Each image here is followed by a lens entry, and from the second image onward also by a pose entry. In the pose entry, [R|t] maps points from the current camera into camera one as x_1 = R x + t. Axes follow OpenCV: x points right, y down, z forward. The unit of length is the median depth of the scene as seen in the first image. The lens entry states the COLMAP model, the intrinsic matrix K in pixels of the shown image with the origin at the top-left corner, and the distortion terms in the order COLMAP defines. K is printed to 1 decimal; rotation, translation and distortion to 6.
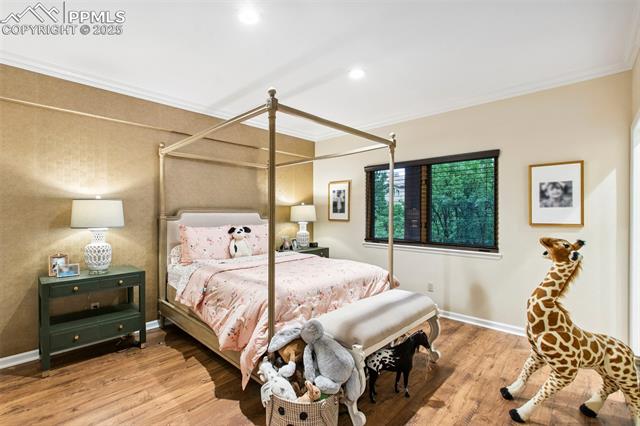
lens RADIAL K [[297.5, 0, 322.9], [0, 297.5, 211.0], [0, 0, 1]] dist [-0.008496, 0.004494]
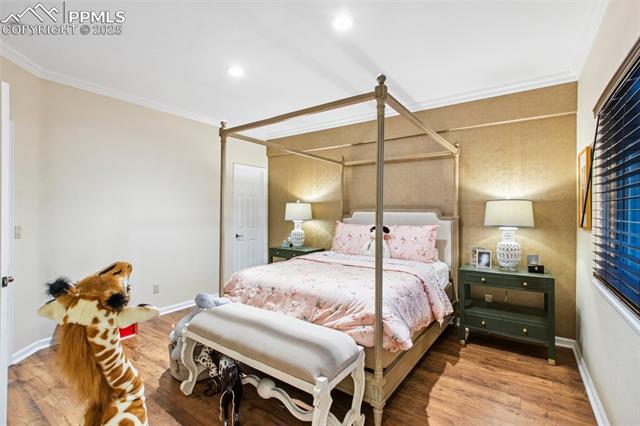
lens RADIAL K [[297.5, 0, 321.6], [0, 297.5, 214.5], [0, 0, 1]] dist [-0.008496, 0.004494]
pose [[0.133881, 0.006798, -0.990974, 0.554900], [0.001037, 0.999975, 0.007000, 0.007438], [0.990997, -0.001965, 0.133871, 0.571387]]
